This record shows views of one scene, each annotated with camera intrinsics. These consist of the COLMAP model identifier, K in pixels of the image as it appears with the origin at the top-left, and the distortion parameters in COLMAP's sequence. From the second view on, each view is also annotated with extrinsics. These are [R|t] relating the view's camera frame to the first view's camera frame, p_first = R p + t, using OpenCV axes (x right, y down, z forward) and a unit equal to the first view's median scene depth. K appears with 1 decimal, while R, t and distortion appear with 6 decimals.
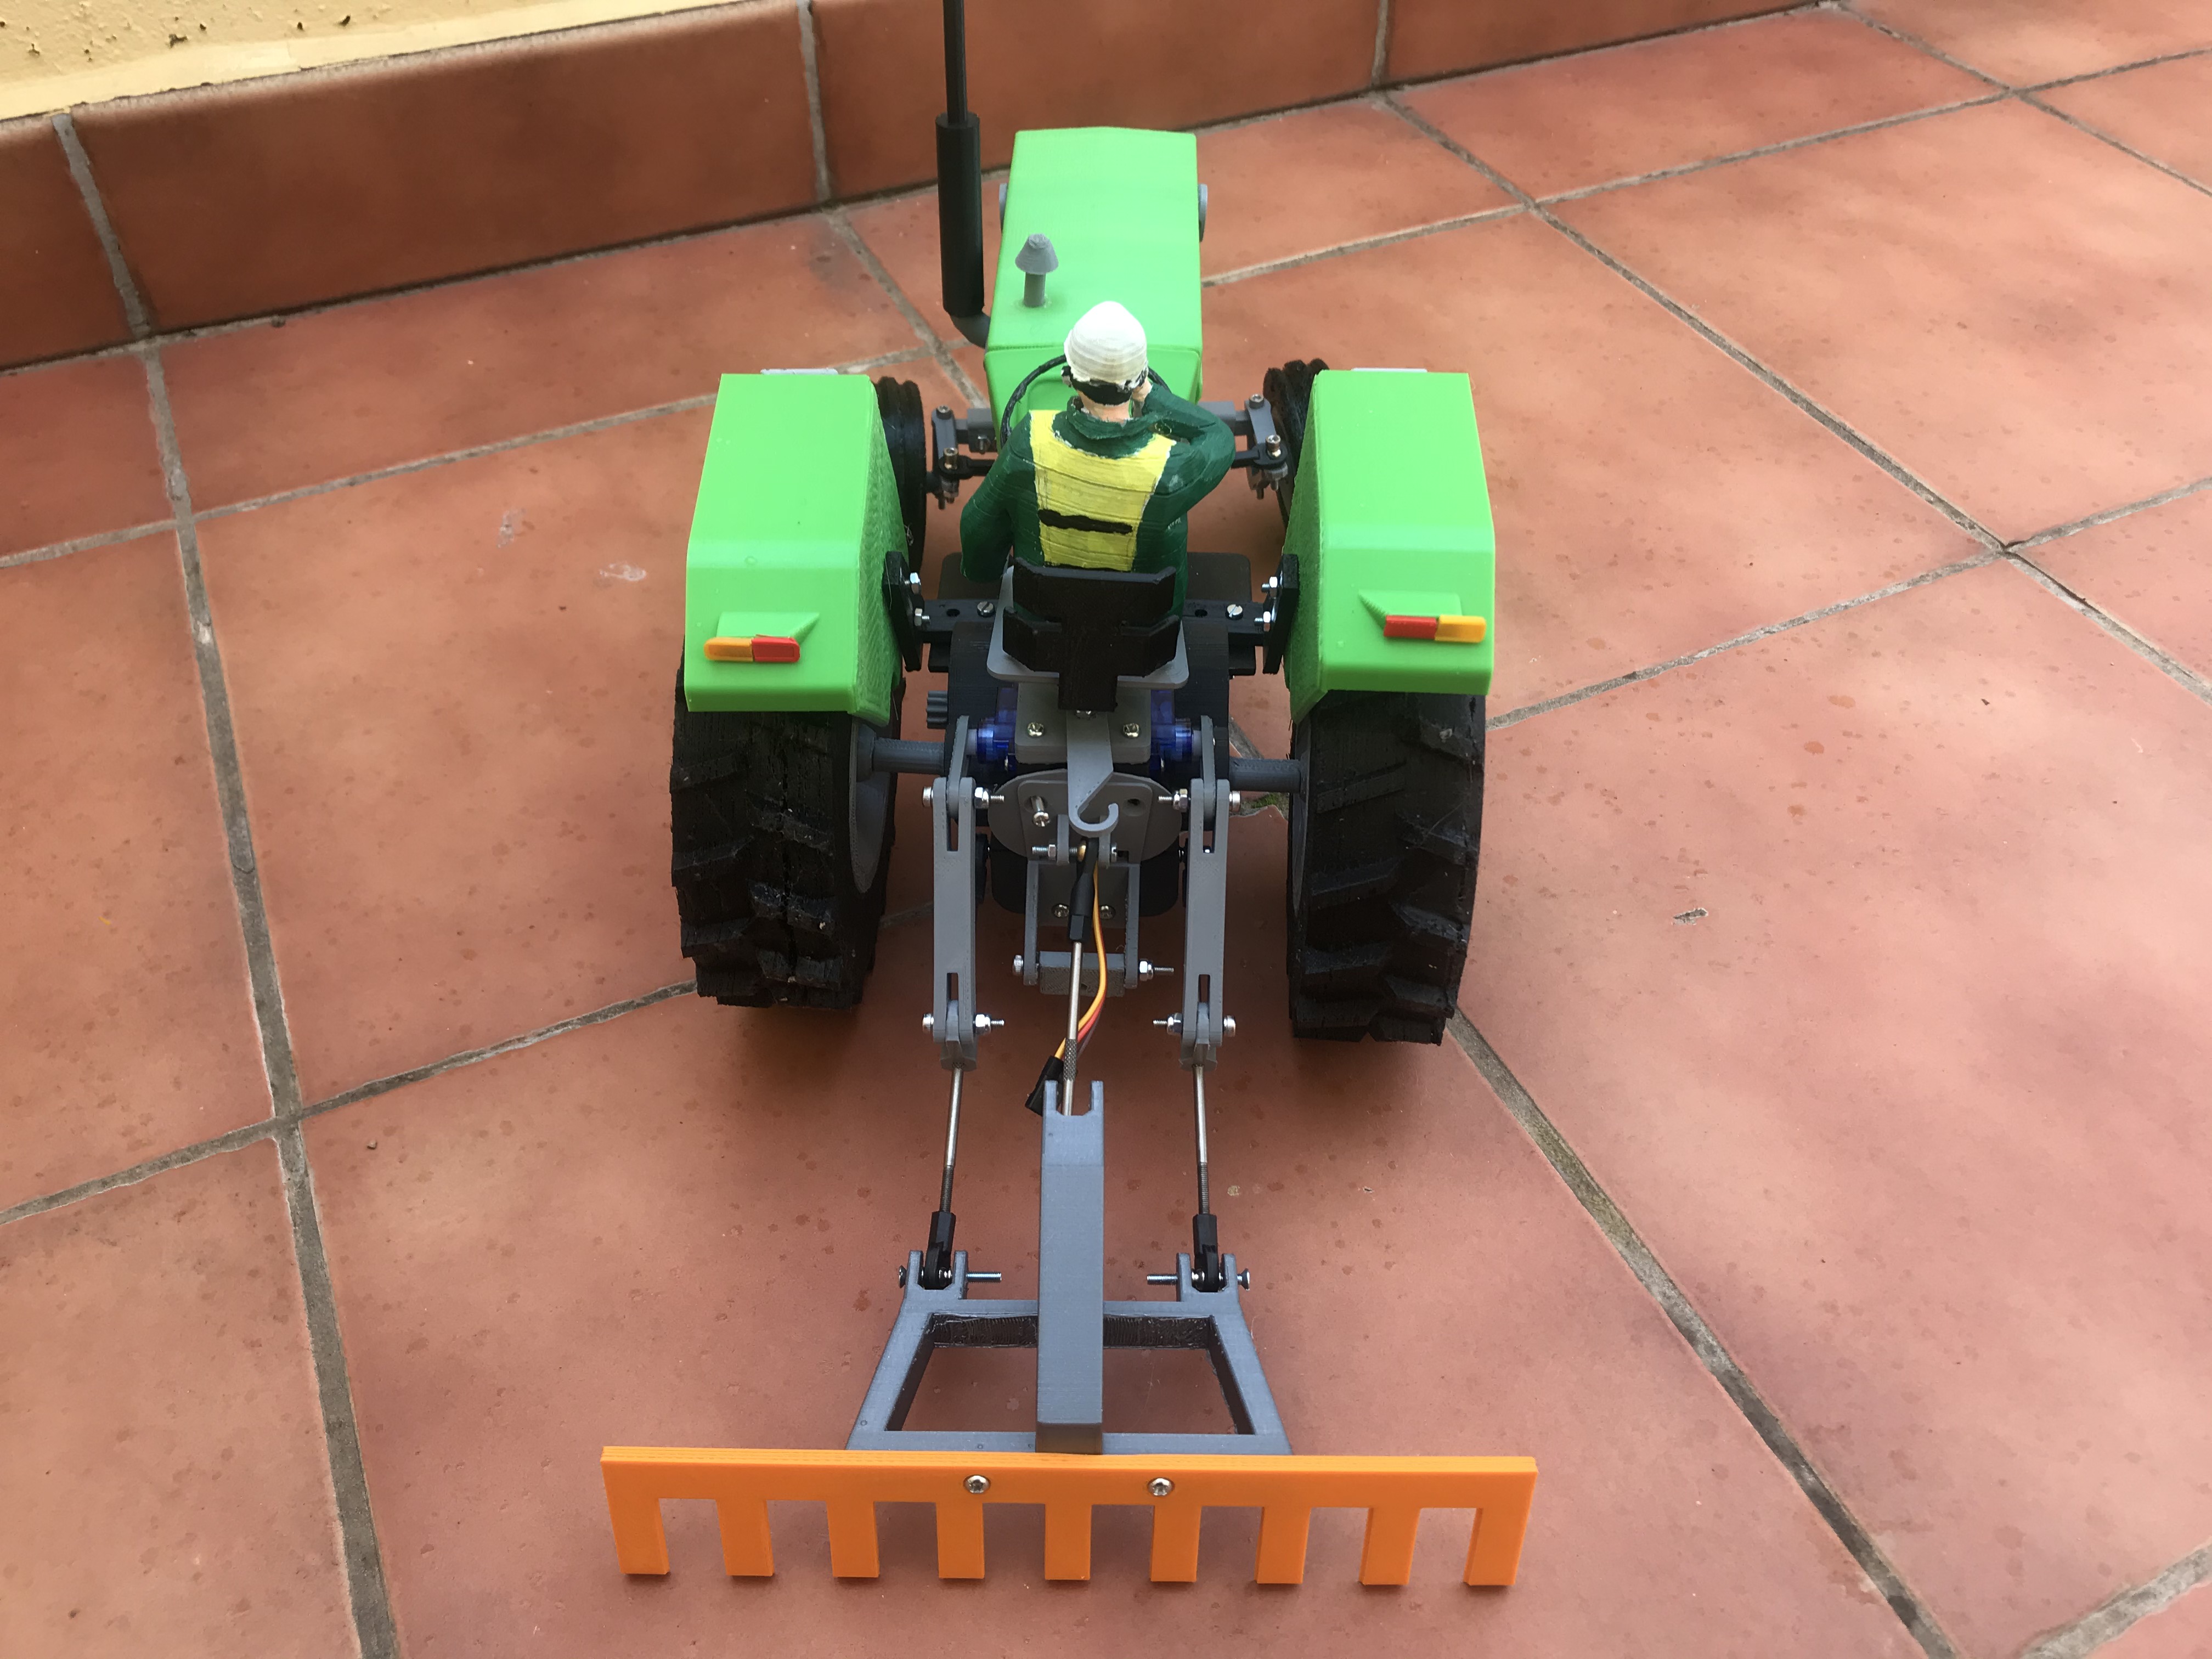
lens RADIAL K [[1854.0, 0, 1189.0], [0, 1854.0, 817.3], [0, 0, 1]] dist [-0.007935, 0.019133]
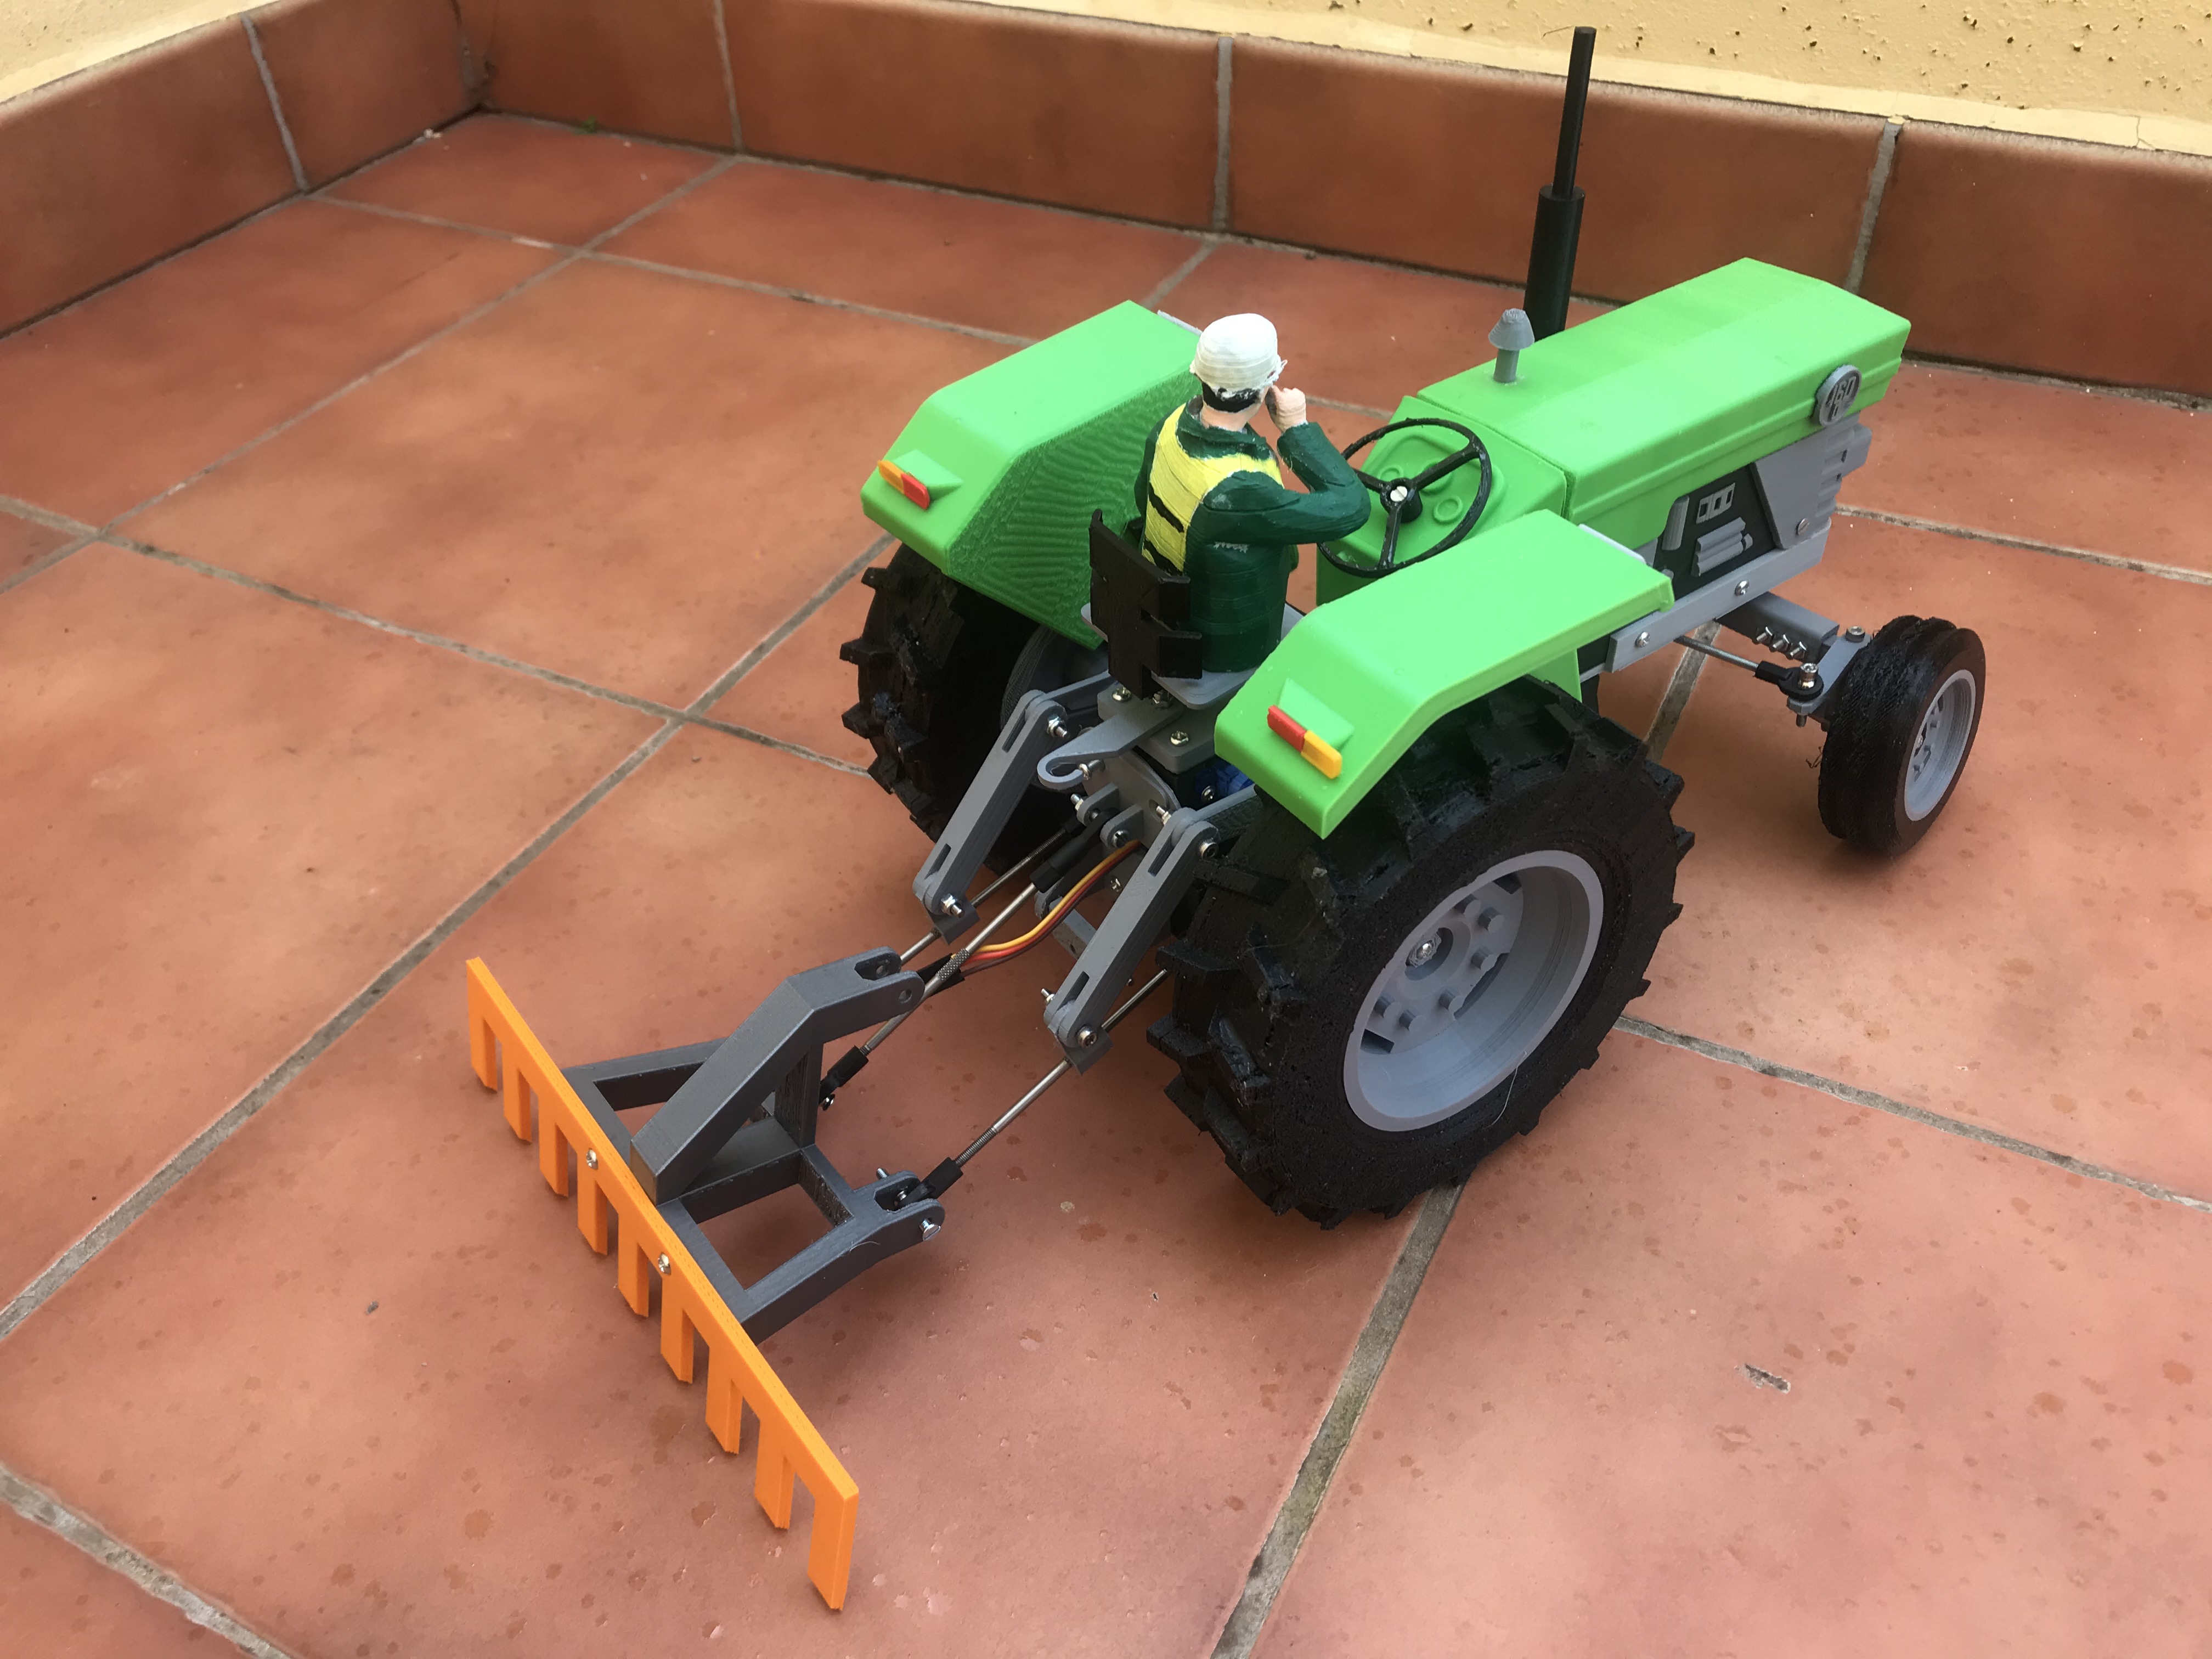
lens RADIAL K [[1854.0, 0, 1041.1], [0, 1854.0, 830.6], [0, 0, 1]] dist [-0.007935, 0.019133]
pose [[0.587391, 0.501389, -0.635280, 0.415937], [-0.530816, 0.831223, 0.165235, -0.093230], [0.610907, 0.240159, 0.754398, 0.148227]]
